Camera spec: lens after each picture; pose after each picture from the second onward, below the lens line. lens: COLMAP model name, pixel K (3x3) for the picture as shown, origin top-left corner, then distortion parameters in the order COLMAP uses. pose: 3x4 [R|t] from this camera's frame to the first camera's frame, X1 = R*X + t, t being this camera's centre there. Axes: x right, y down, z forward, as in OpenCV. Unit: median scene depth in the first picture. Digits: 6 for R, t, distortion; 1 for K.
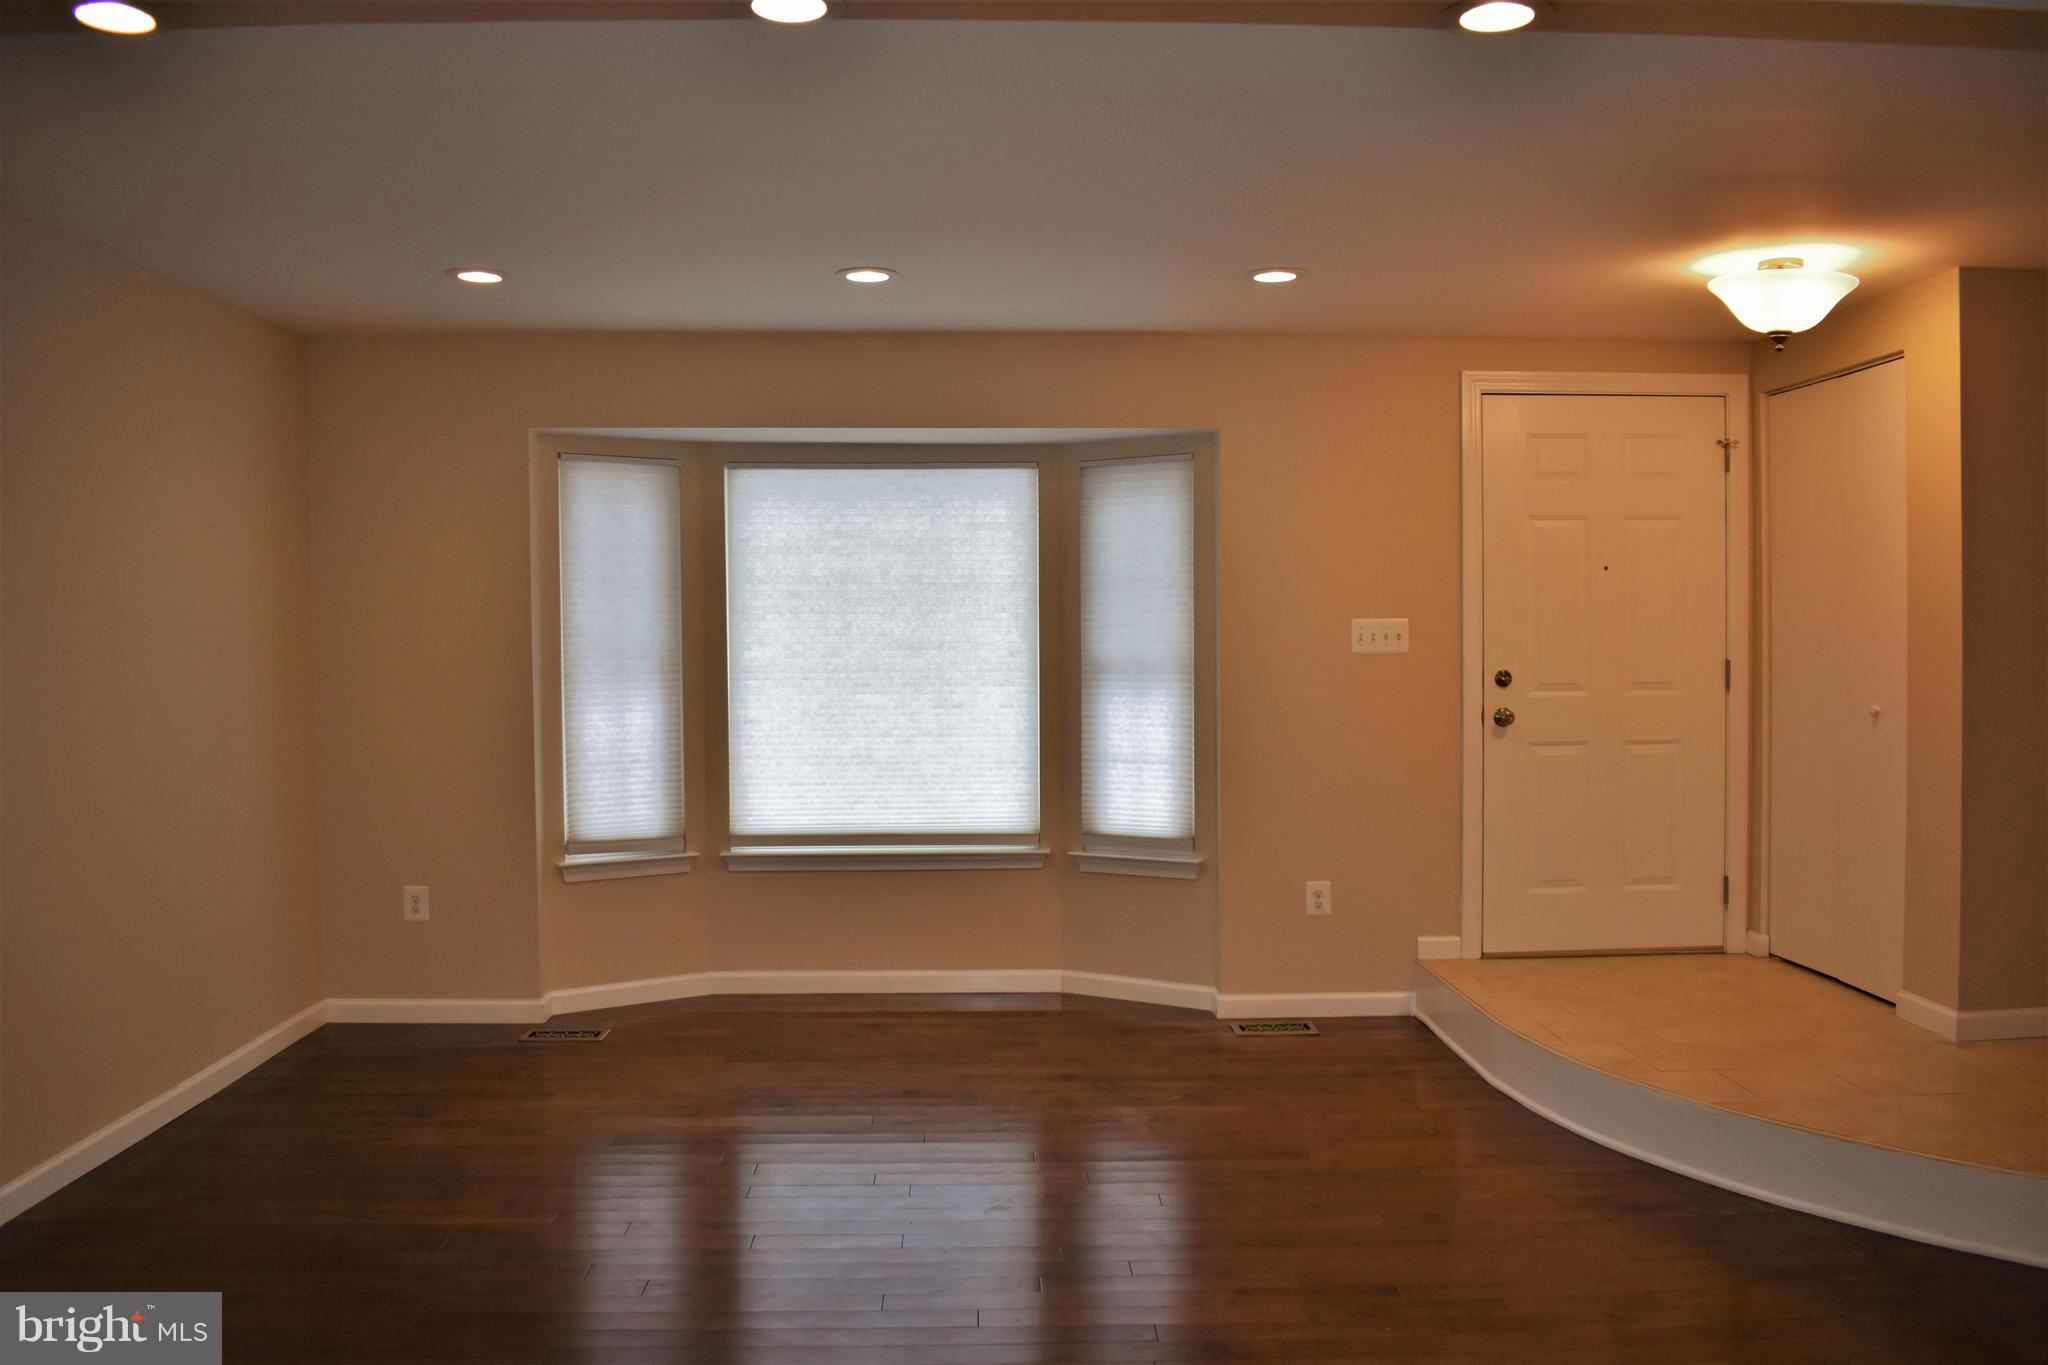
lens RADIAL K [[1612.2, 0, 1012.1], [0, 1612.2, 676.6], [0, 0, 1]] dist [-0.087153, 0.009606]
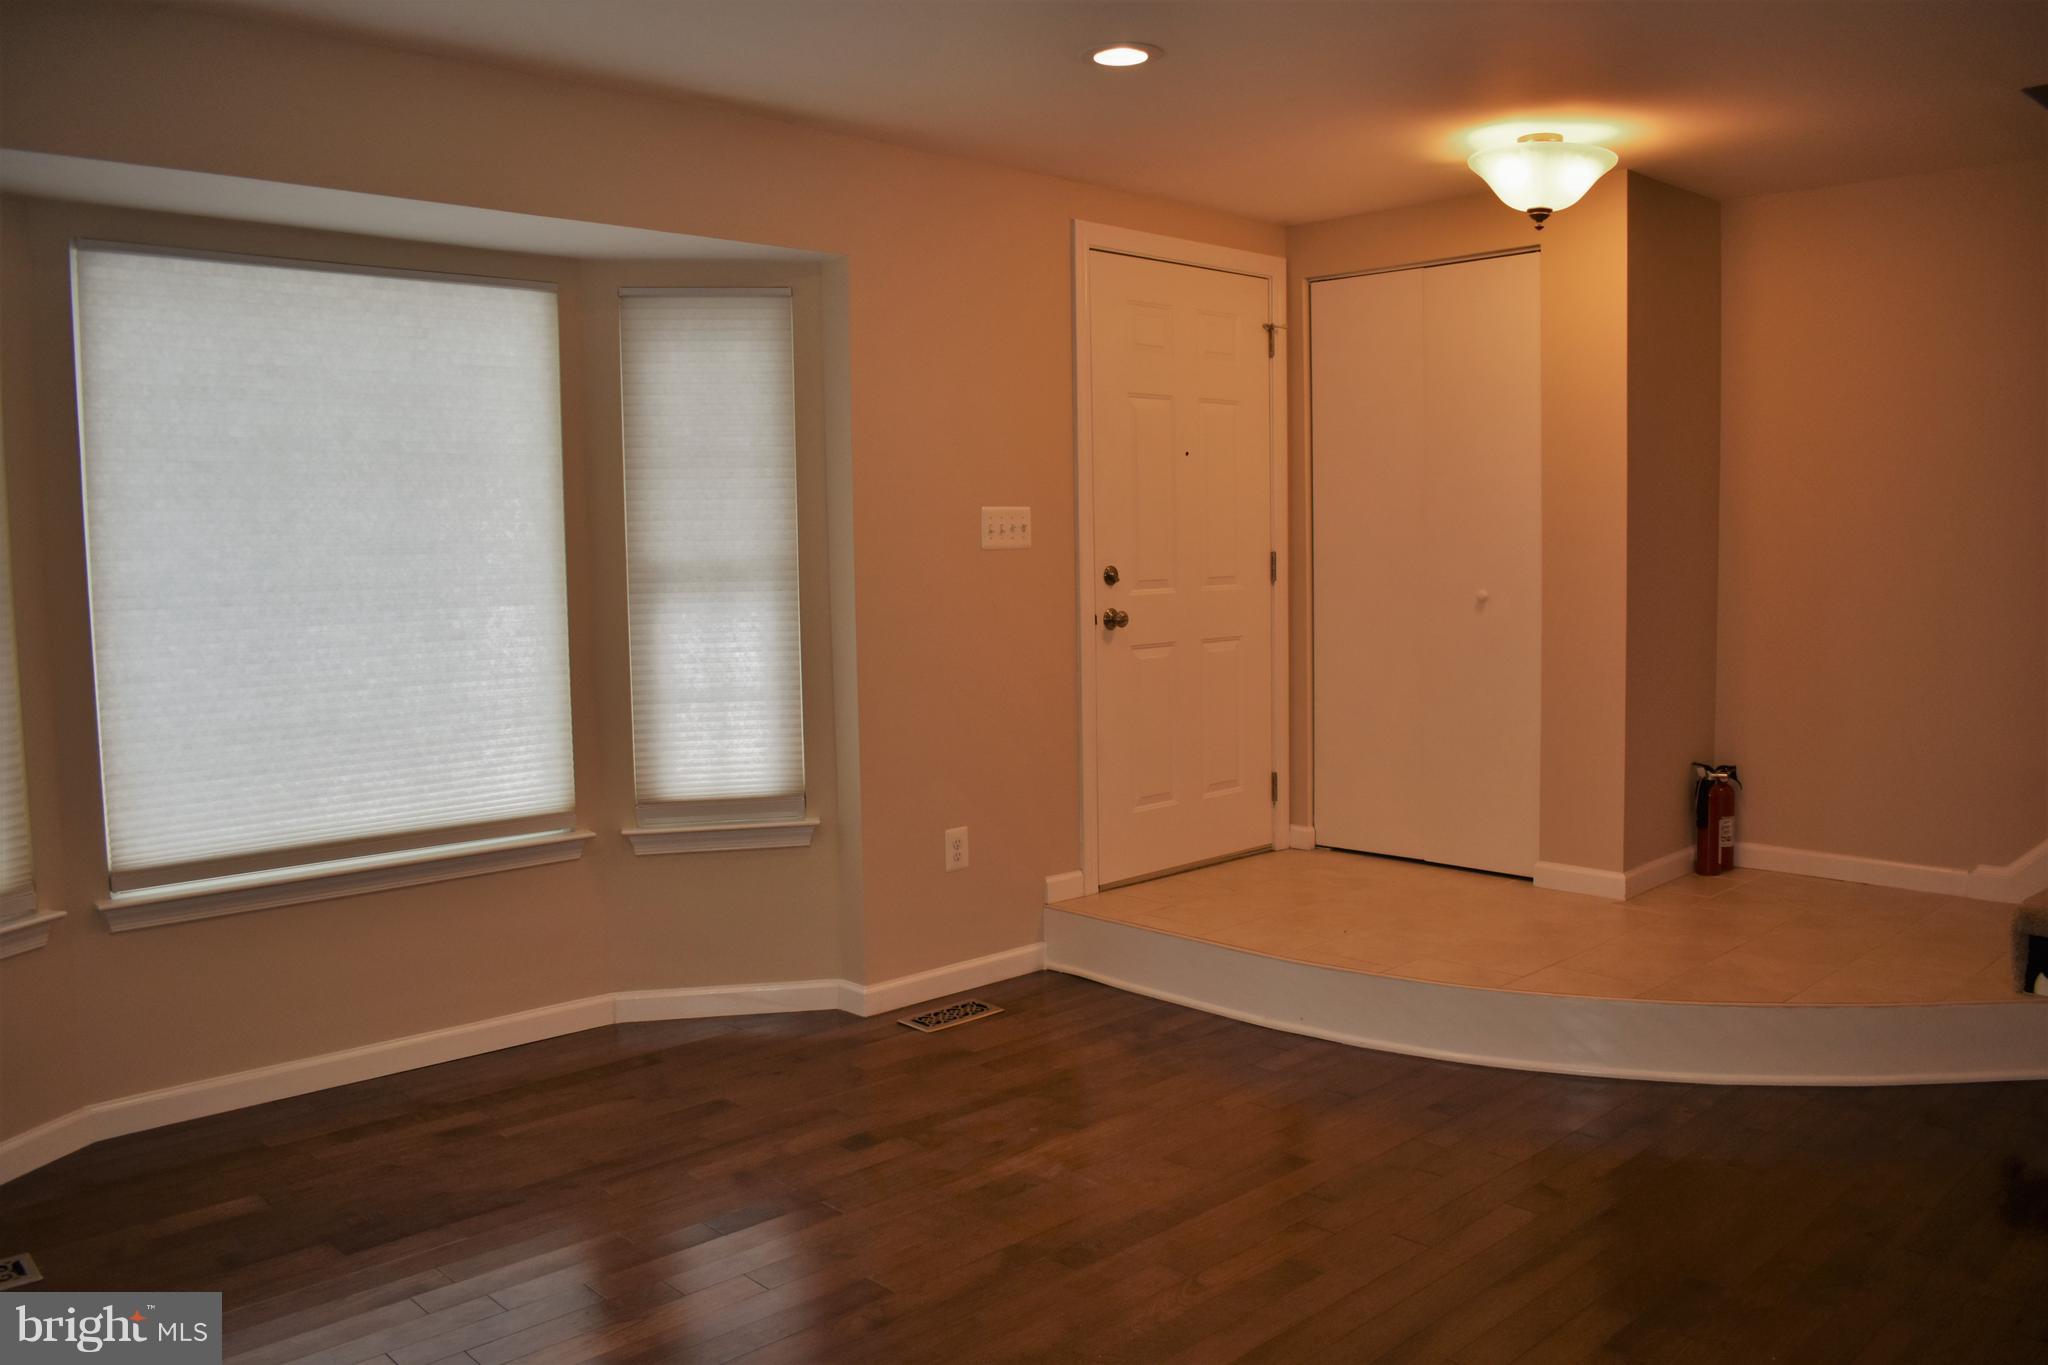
lens RADIAL K [[1612.2, 0, 1012.1], [0, 1612.2, 676.6], [0, 0, 1]] dist [-0.087153, 0.009606]
pose [[0.737854, -0.062803, 0.672032, -0.323271], [0.030016, 0.997730, 0.060285, 0.001621], [-0.674293, -0.024309, 0.738064, 0.361399]]
